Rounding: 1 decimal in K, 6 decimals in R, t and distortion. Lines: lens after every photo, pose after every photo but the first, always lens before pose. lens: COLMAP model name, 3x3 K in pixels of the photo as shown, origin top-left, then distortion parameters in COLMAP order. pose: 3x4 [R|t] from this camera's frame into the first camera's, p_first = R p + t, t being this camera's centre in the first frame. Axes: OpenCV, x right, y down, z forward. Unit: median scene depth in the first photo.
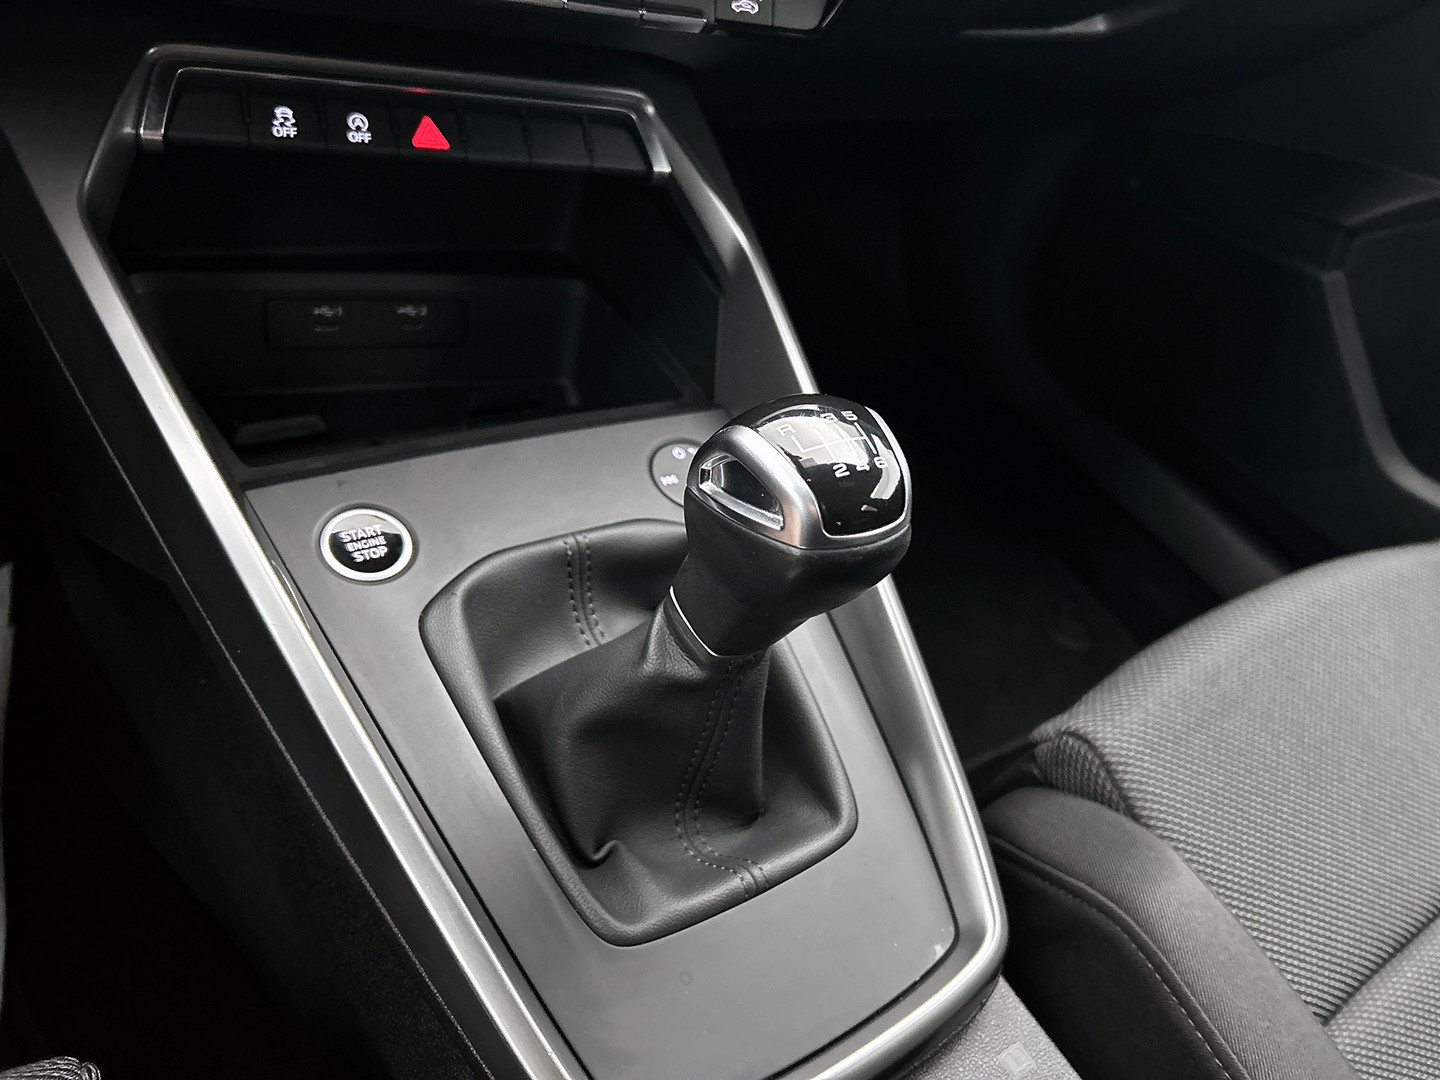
lens RADIAL K [[1102.7, 0, 720.0], [0, 1102.7, 540.0], [0, 0, 1]] dist [0.000589, -0.001886]
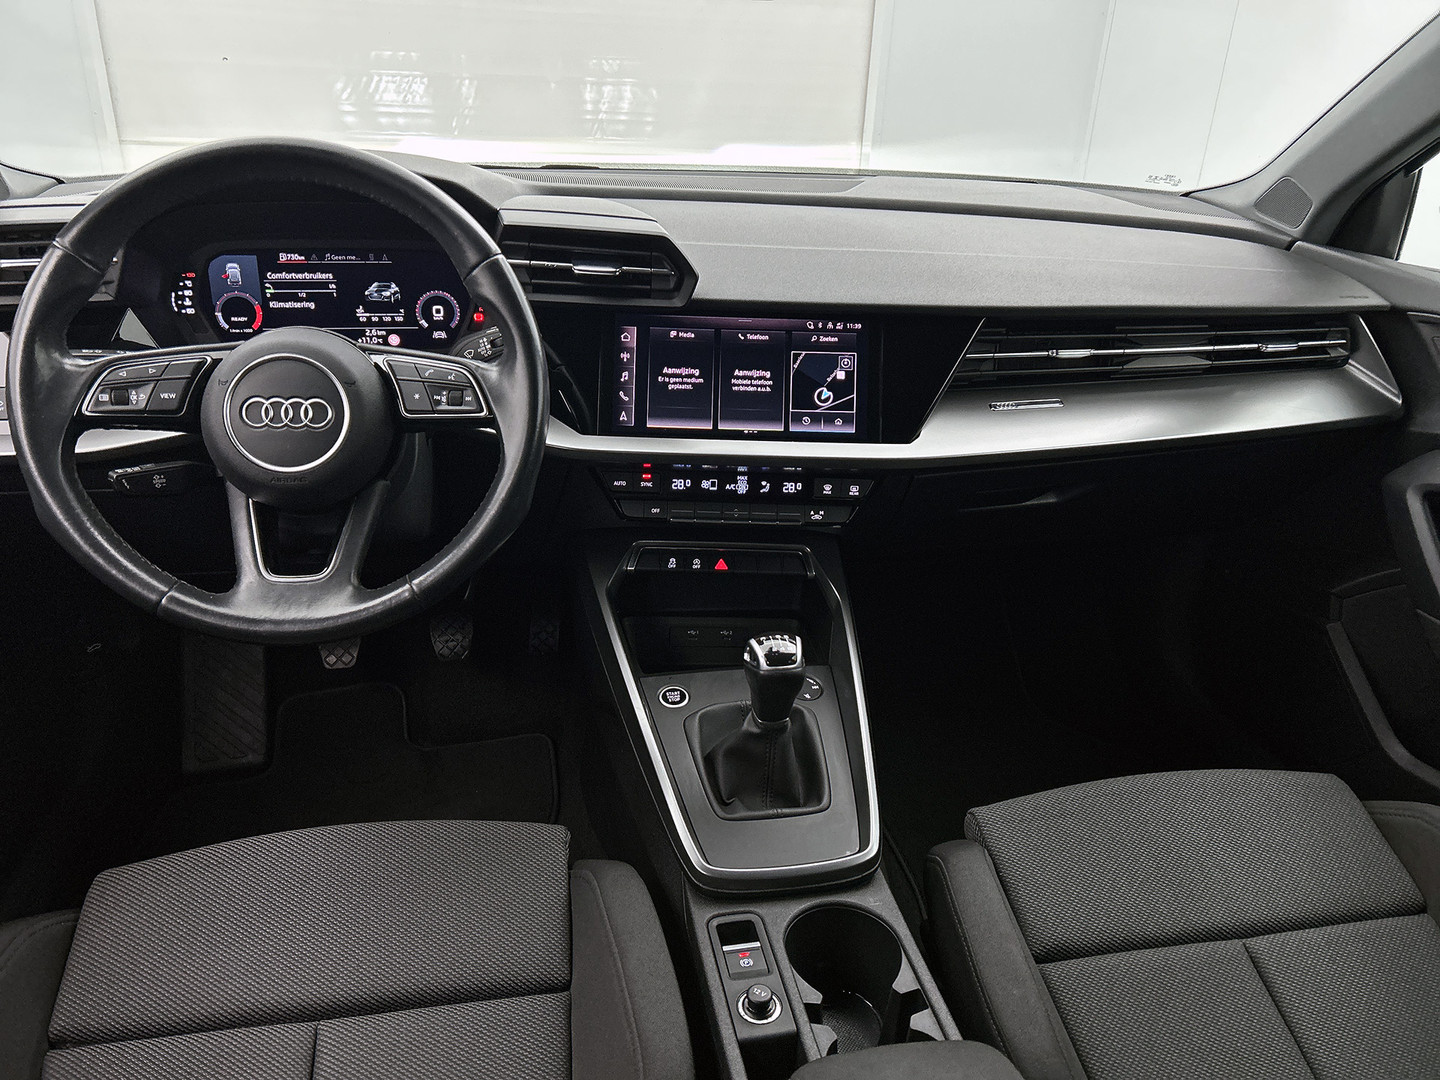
lens RADIAL K [[1056.7, 0, 720.0], [0, 1056.7, 540.0], [0, 0, 1]] dist [0.078277, -0.126957]
pose [[0.903095, -0.054173, -0.426010, 0.938525], [-0.103998, 0.934894, -0.339348, 0.514934], [0.416658, 0.350768, 0.838664, -1.353365]]
